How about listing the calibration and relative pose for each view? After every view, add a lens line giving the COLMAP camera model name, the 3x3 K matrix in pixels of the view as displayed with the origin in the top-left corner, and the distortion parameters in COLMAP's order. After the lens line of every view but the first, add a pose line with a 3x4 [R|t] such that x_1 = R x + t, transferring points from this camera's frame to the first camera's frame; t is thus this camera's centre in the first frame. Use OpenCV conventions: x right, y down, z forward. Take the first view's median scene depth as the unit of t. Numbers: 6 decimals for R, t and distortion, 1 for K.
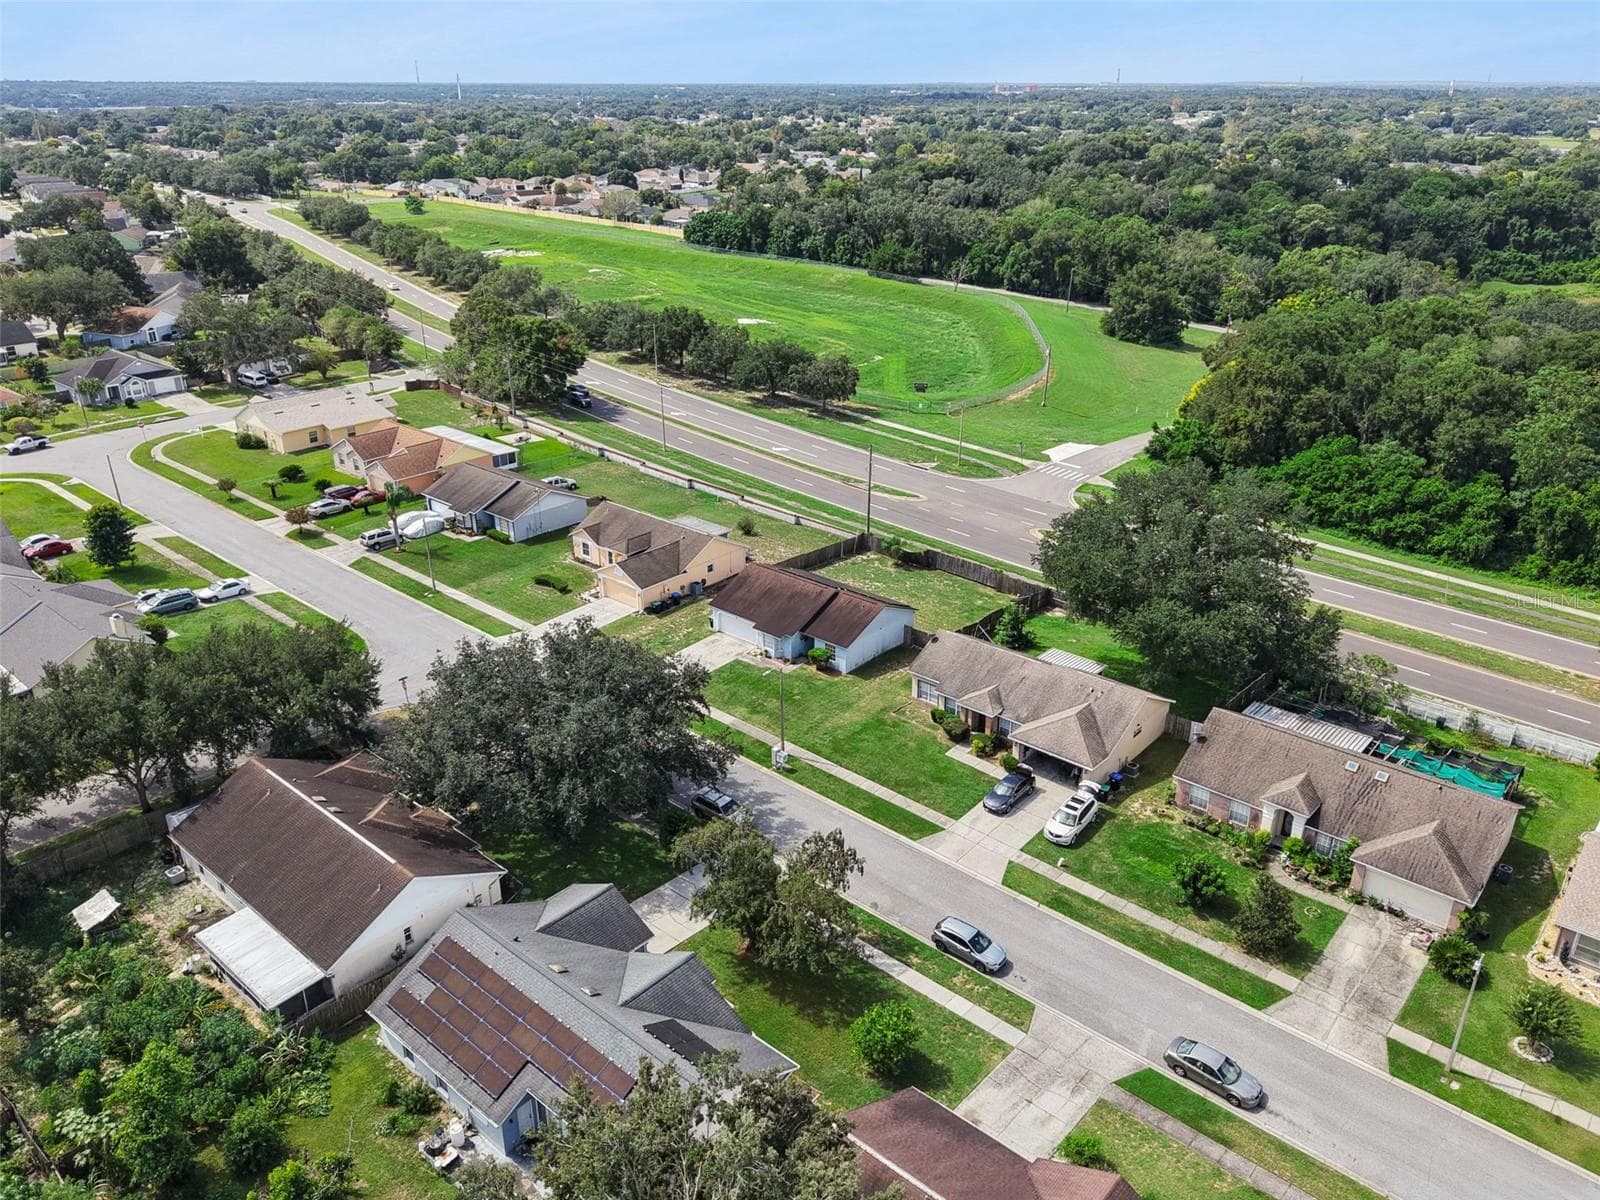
lens RADIAL K [[1157.0, 0, 802.6], [0, 1157.0, 624.2], [0, 0, 1]] dist [0.046962, -0.067814]
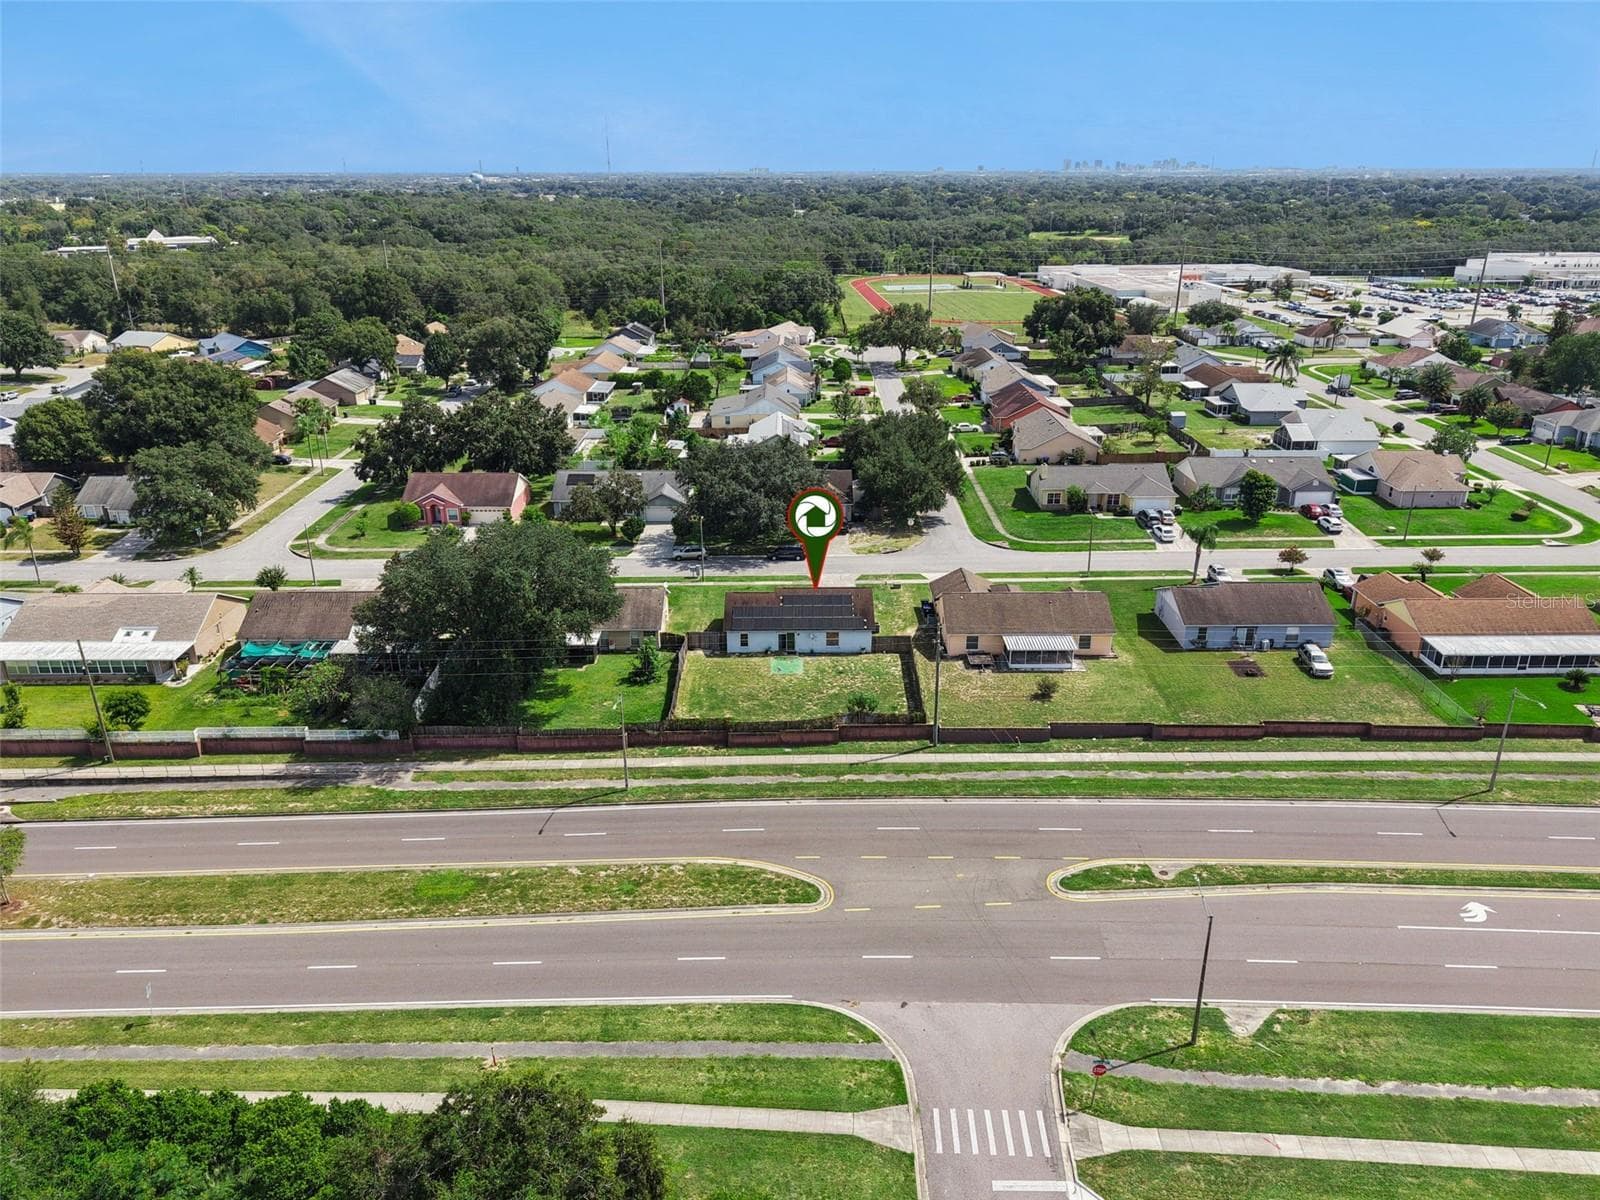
lens RADIAL K [[1114.9, 0, 804.5], [0, 1114.9, 603.6], [0, 0, 1]] dist [0.047526, -0.059686]
pose [[-0.752099, 0.237549, -0.614750, 0.548838], [-0.277699, 0.731707, 0.622486, -0.567825], [0.597687, 0.638886, -0.484349, 1.217770]]
